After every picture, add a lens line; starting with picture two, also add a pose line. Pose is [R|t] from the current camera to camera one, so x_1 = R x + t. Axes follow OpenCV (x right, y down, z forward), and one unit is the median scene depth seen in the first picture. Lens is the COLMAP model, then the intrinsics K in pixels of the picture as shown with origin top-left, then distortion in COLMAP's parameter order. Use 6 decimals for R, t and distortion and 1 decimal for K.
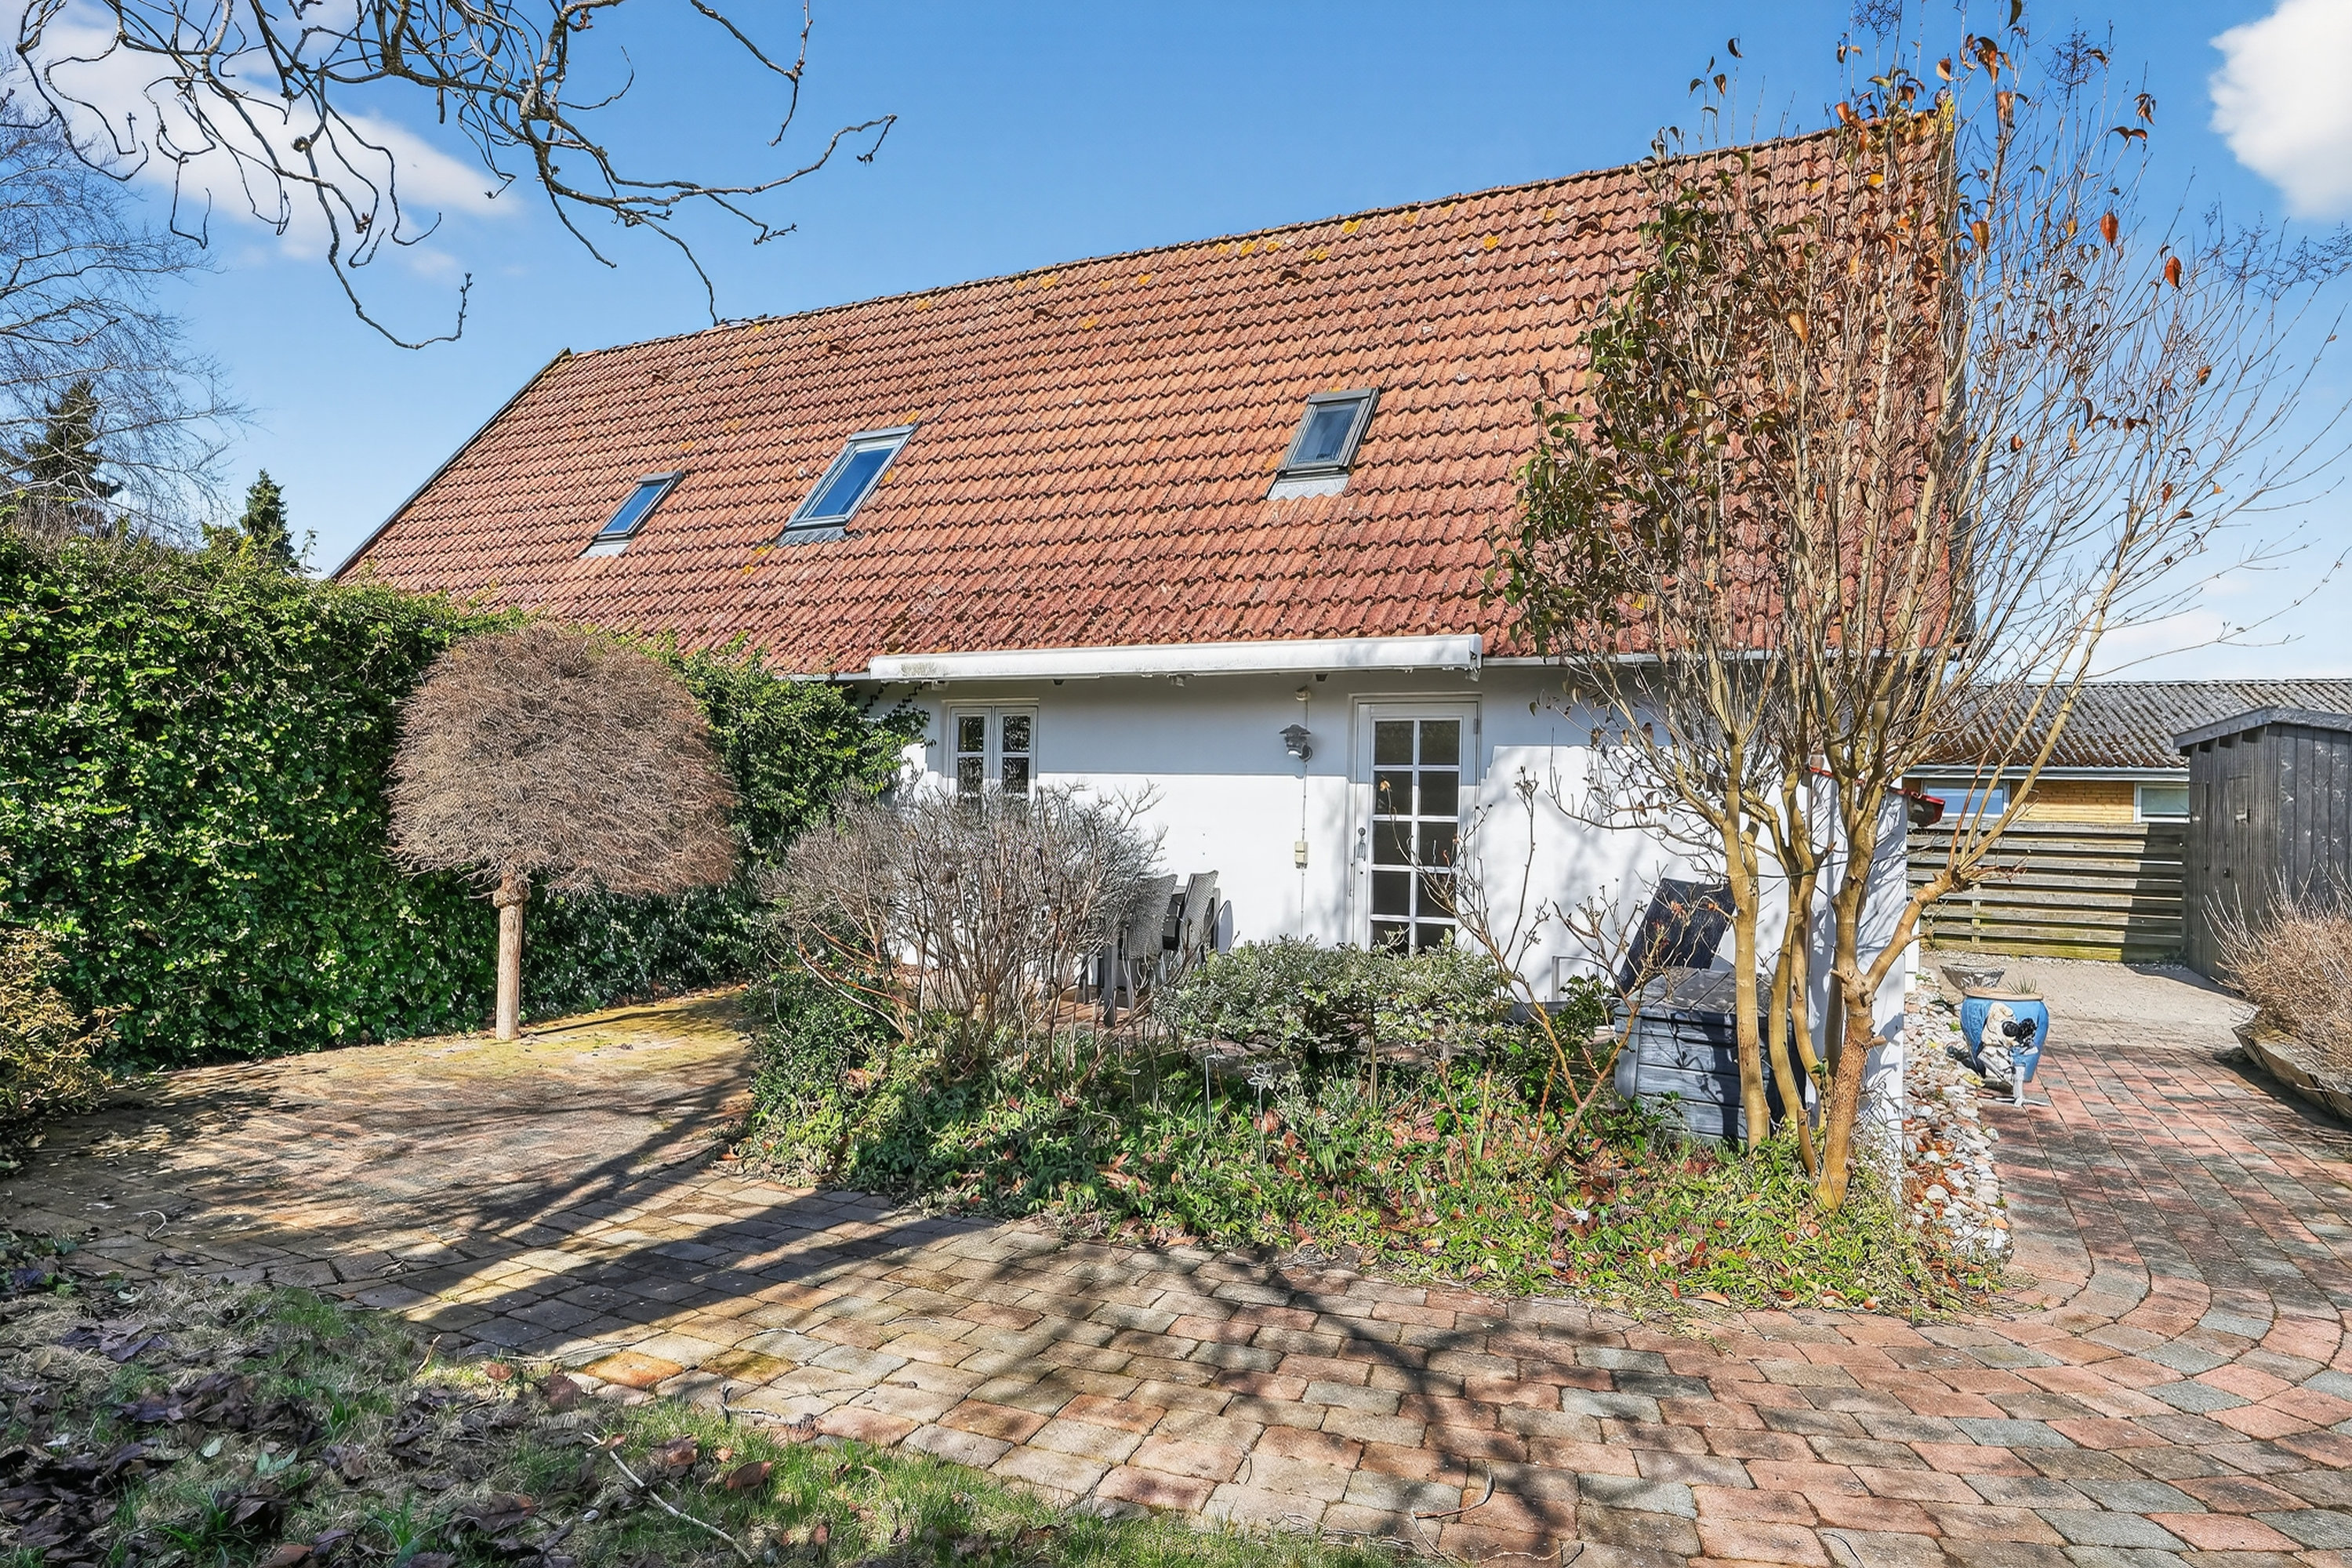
lens RADIAL K [[1409.2, 0, 1168.8], [0, 1409.2, 777.9], [0, 0, 1]] dist [-0.006714, 0.018891]
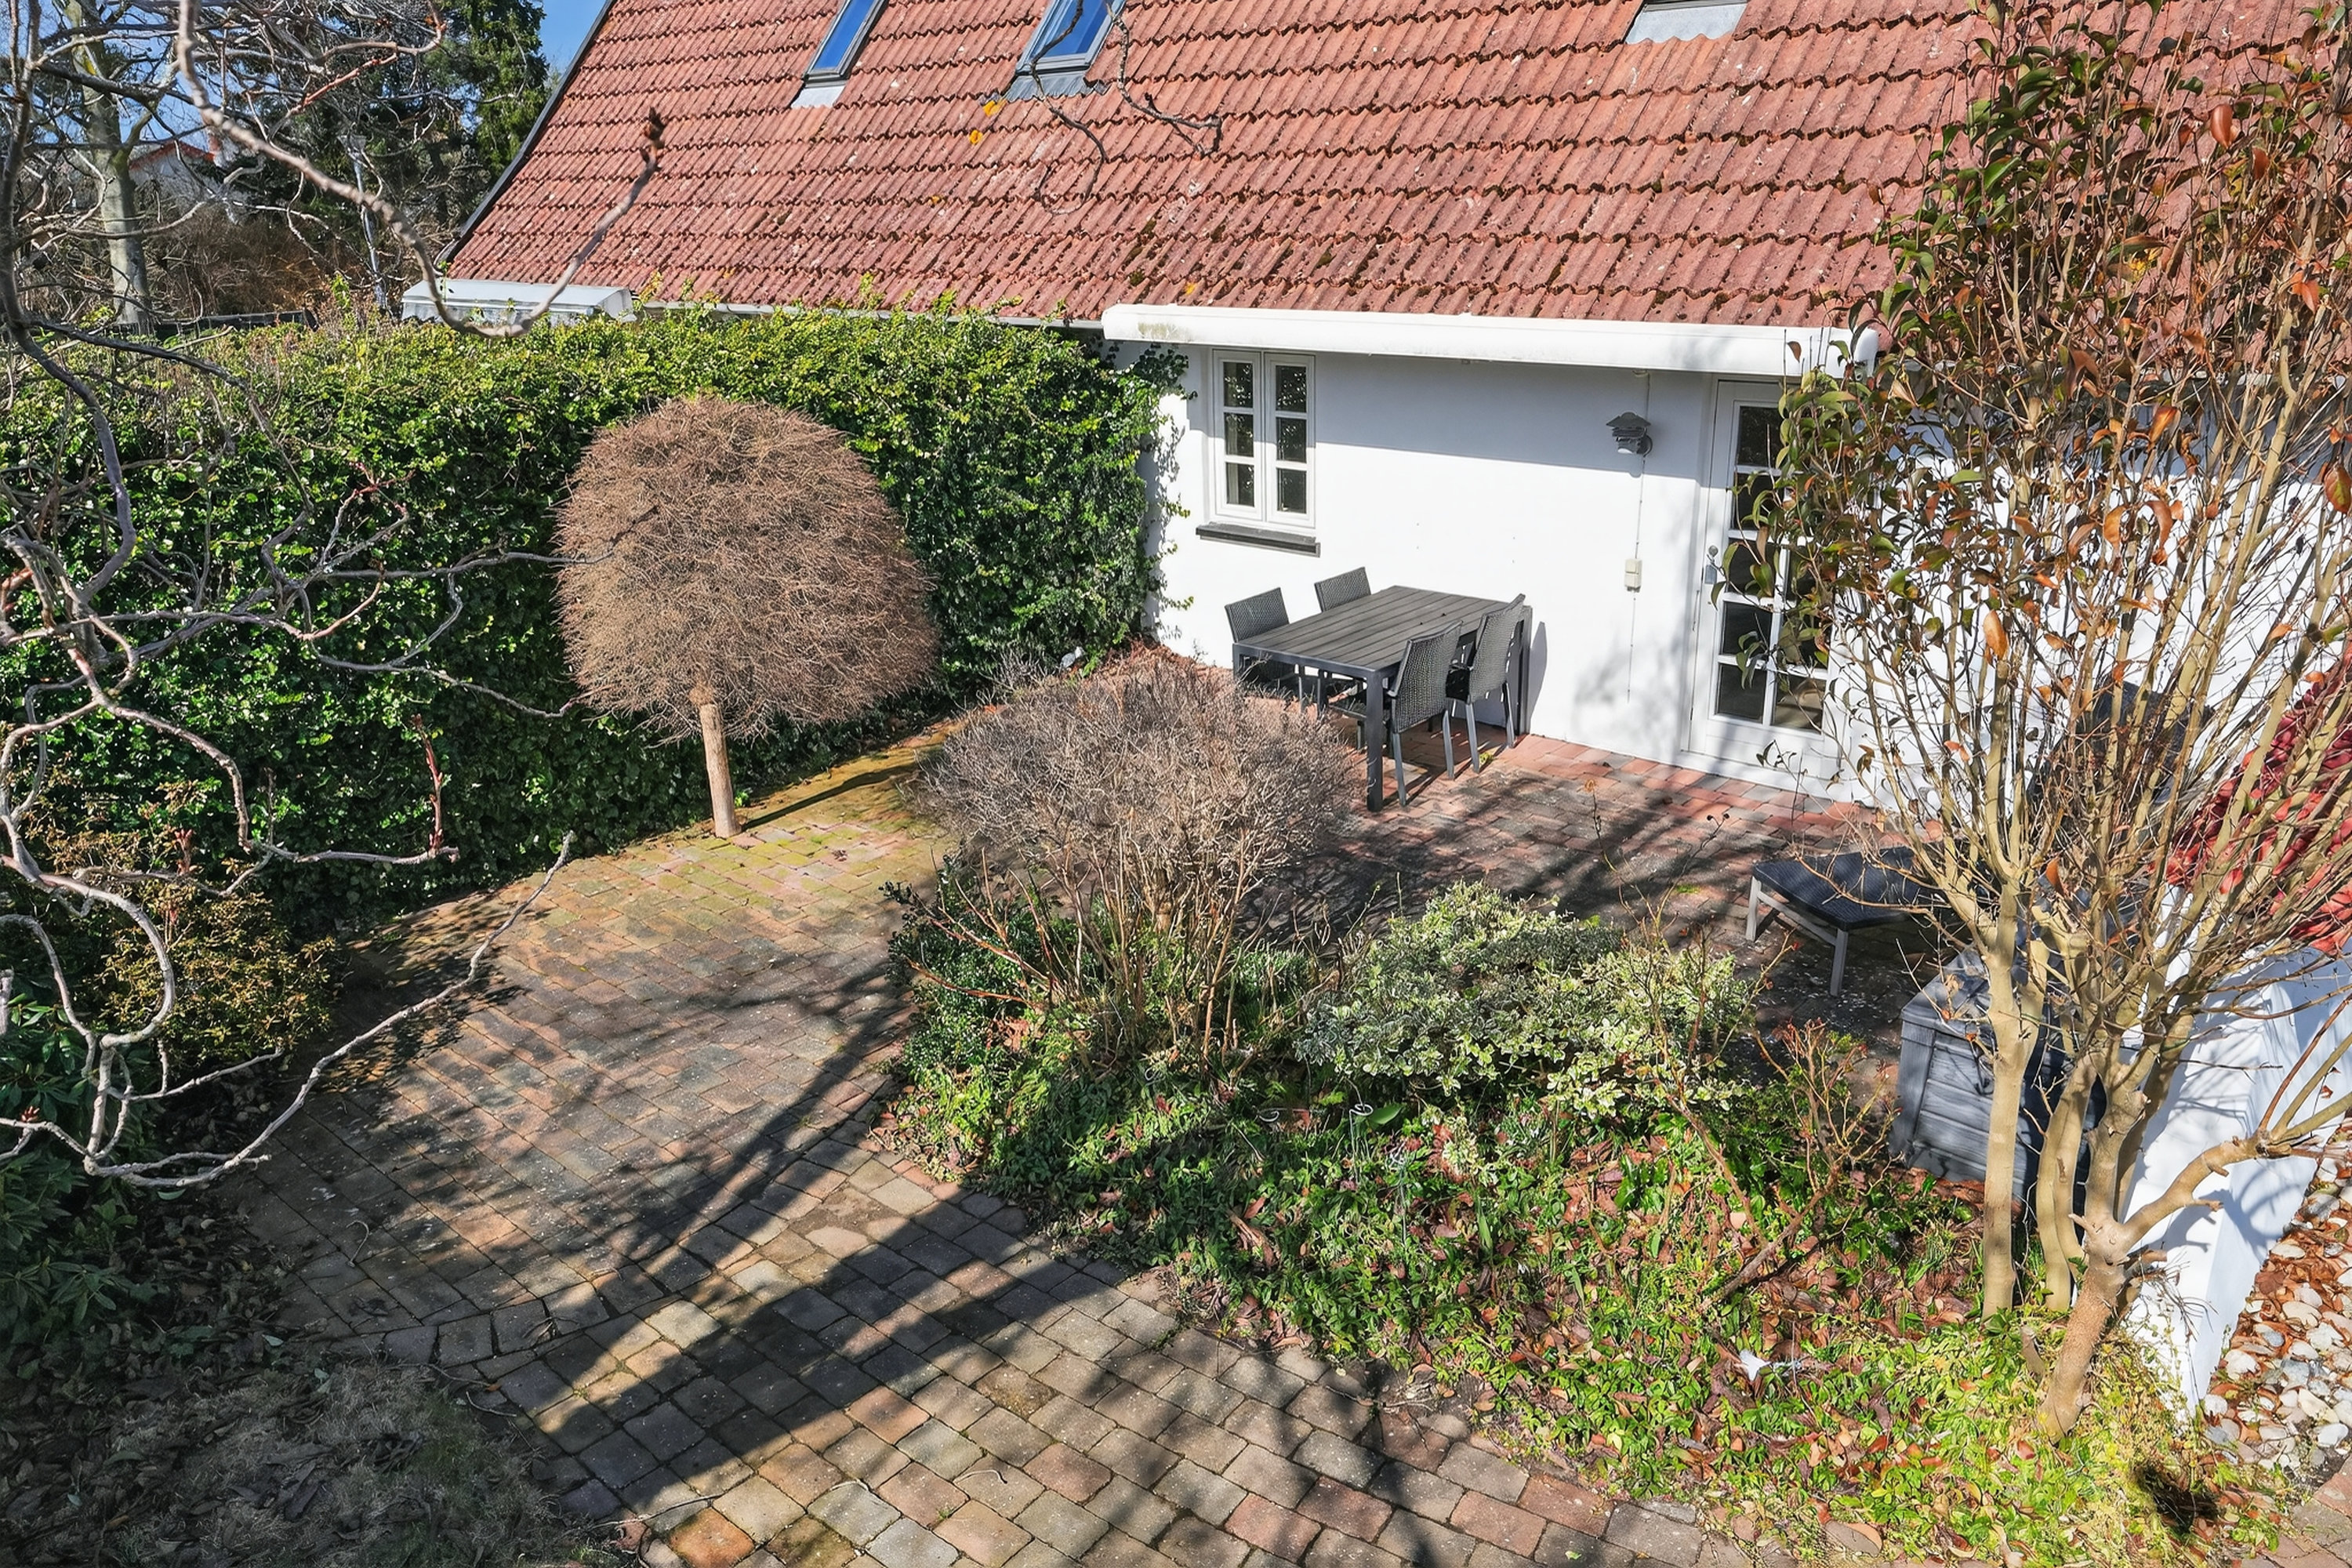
lens RADIAL K [[1689.6, 0, 1185.4], [0, 1689.6, 780.6], [0, 0, 1]] dist [0.020223, -0.000092]
pose [[0.967775, 0.033791, -0.249540, 0.095007], [0.058782, 0.933265, 0.354346, -0.195145], [0.244861, -0.357595, 0.901204, 0.044357]]
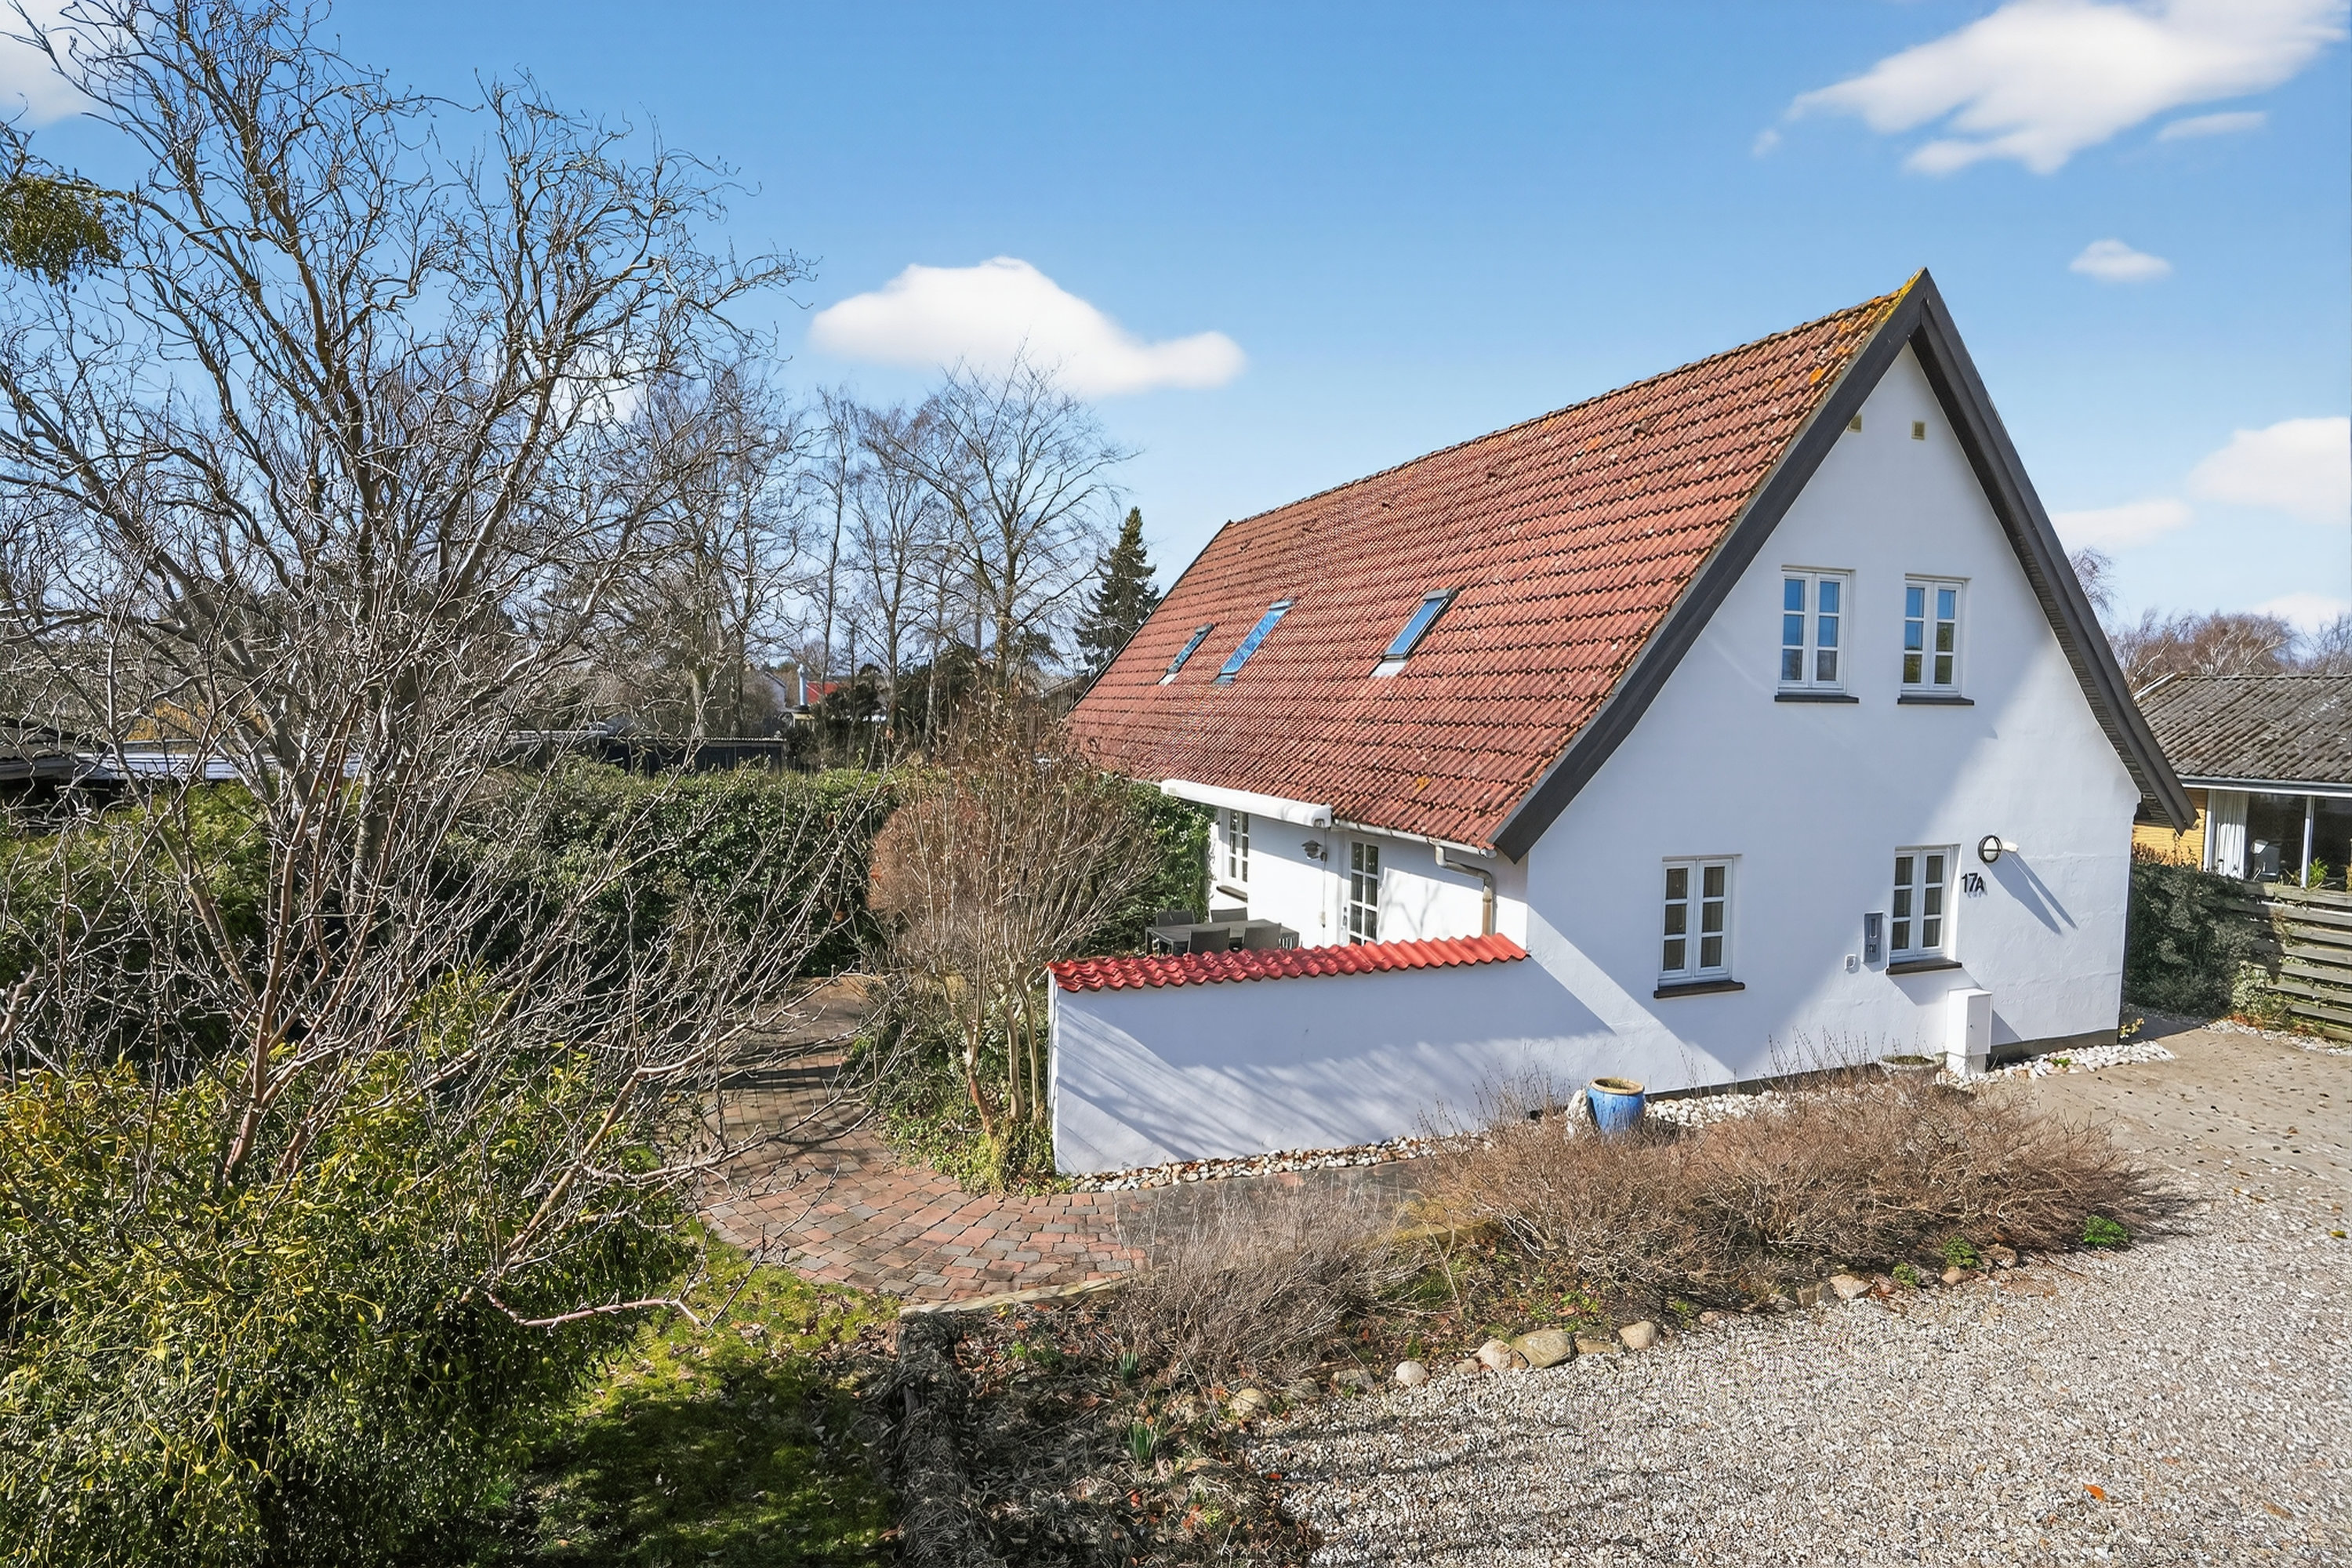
lens RADIAL K [[1208.3, 0, 1180.0], [0, 1208.3, 786.6], [0, 0, 1]] dist [-0.029743, 0.001783]
pose [[0.741297, 0.026518, -0.670653, 0.934584], [0.026399, 0.997294, 0.068613, -0.204901], [0.670657, -0.068567, 0.738591, -0.135951]]
